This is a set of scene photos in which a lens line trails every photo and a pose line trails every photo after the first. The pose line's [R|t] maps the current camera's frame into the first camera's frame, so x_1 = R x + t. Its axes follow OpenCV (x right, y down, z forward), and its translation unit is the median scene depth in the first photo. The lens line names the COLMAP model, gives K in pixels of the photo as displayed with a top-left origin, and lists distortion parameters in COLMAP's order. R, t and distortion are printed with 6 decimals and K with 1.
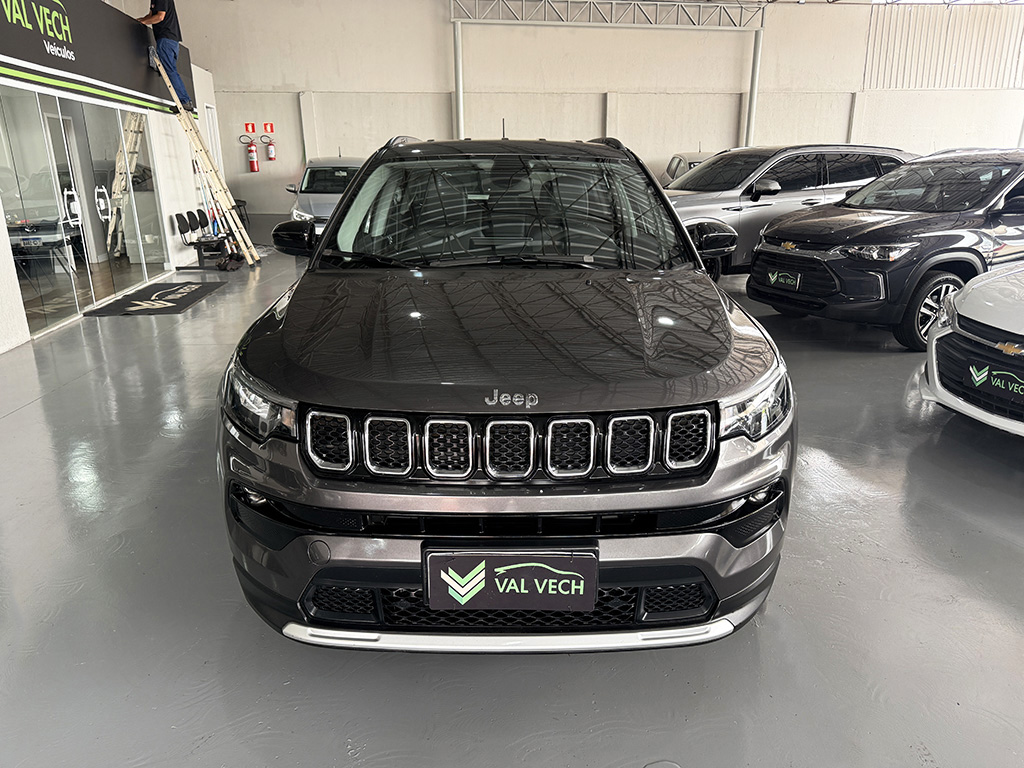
lens RADIAL K [[714.3, 0, 512.2], [0, 714.3, 398.4], [0, 0, 1]] dist [-0.001615, -0.009871]
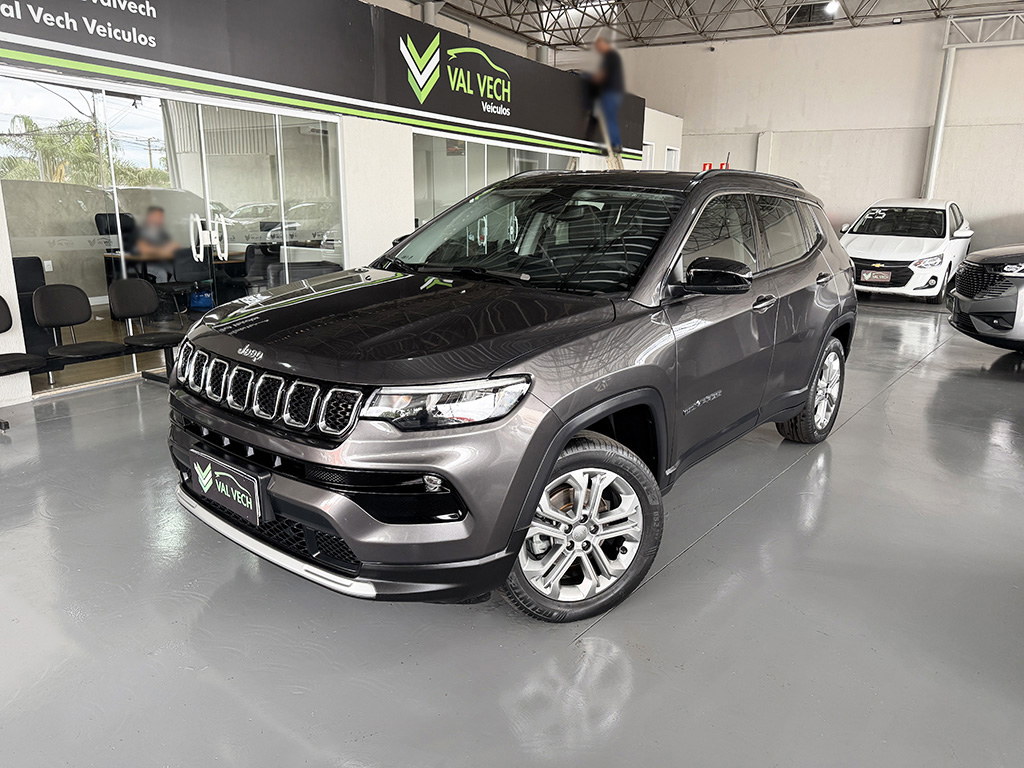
lens RADIAL K [[722.9, 0, 512.0], [0, 722.9, 384.0], [0, 0, 1]] dist [0.035752, -0.035320]
pose [[0.769325, 0.178738, -0.613345, 0.219587], [-0.223308, 0.974740, 0.003955, -0.011213], [0.598559, 0.133922, 0.789805, 0.034762]]
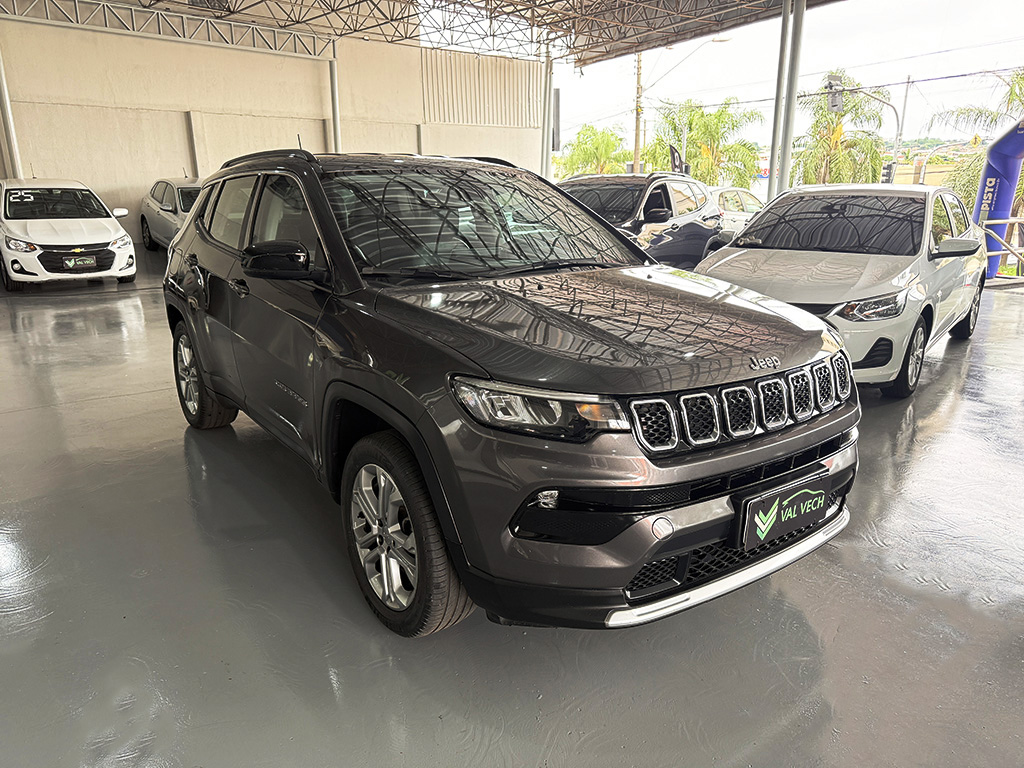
lens RADIAL K [[722.9, 0, 512.0], [0, 722.9, 384.0], [0, 0, 1]] dist [0.035752, -0.035320]
pose [[0.816672, -0.150430, 0.557151, -0.194882], [0.179343, 0.983783, 0.002739, -0.010745], [-0.548528, 0.097684, 0.830406, 0.028342]]
